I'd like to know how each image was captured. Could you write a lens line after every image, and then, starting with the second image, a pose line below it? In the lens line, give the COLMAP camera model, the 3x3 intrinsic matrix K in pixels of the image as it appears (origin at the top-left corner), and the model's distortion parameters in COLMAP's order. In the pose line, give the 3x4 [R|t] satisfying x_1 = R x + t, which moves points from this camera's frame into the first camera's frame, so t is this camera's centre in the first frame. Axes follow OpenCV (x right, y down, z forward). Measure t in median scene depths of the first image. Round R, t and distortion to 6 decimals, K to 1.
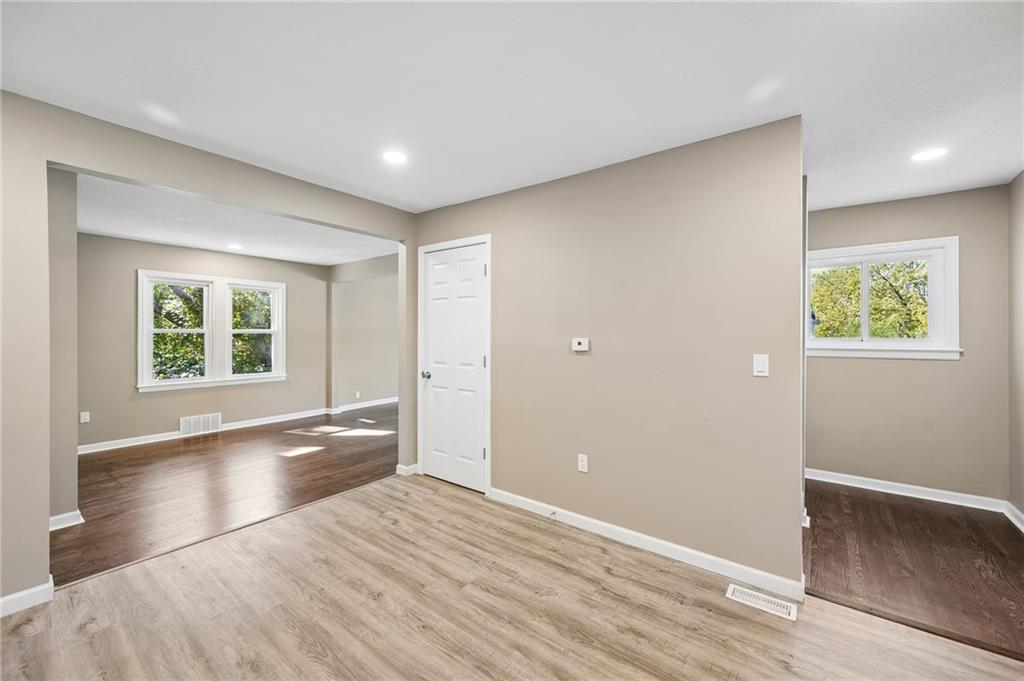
lens RADIAL K [[412.8, 0, 516.1], [0, 412.8, 334.3], [0, 0, 1]] dist [0.000152, -0.000208]
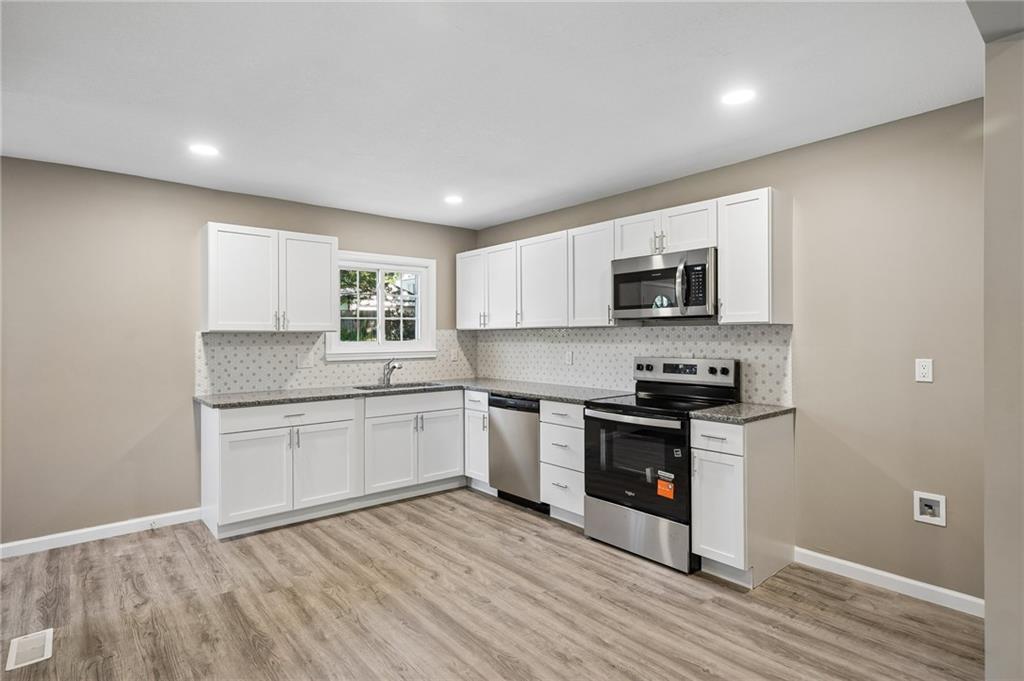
lens RADIAL K [[524.9, 0, 509.0], [0, 524.9, 336.8], [0, 0, 1]] dist [-0.001898, -0.000211]
pose [[-0.975975, 0.002124, 0.217872, -0.301475], [0.002961, 0.999989, 0.003516, -0.004456], [-0.217862, 0.004076, -0.975971, 0.884911]]
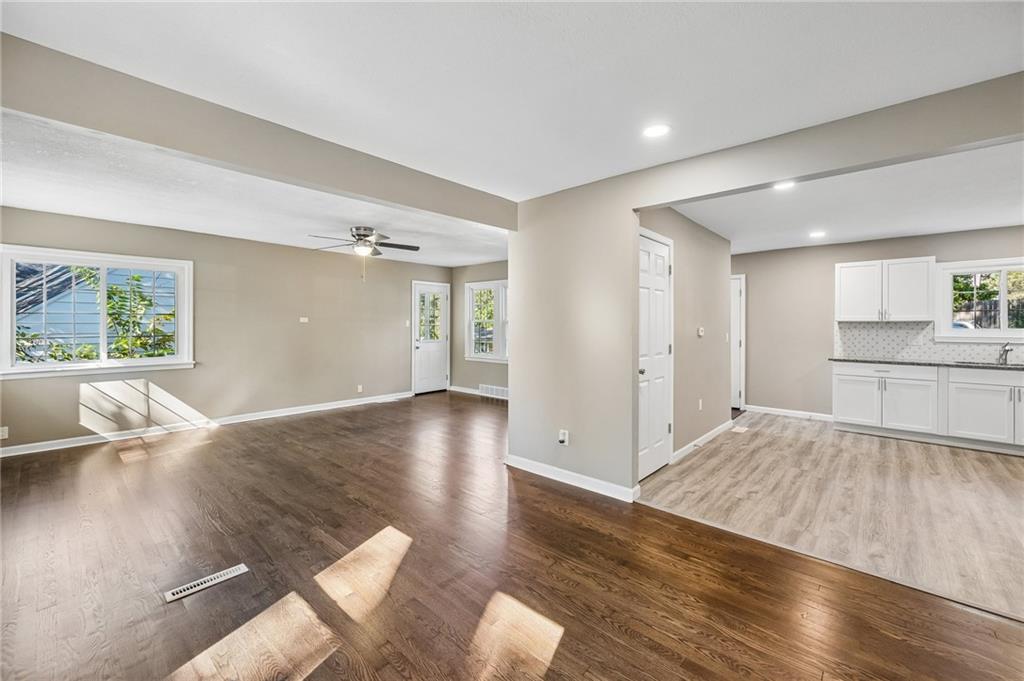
lens RADIAL K [[411.6, 0, 512.7], [0, 411.6, 324.9], [0, 0, 1]] dist [0.000614, -0.000020]
pose [[0.079945, -0.002063, 0.996797, -0.978482], [-0.000802, 0.999997, 0.002134, -0.002507], [-0.996799, -0.000970, 0.079943, 1.044737]]
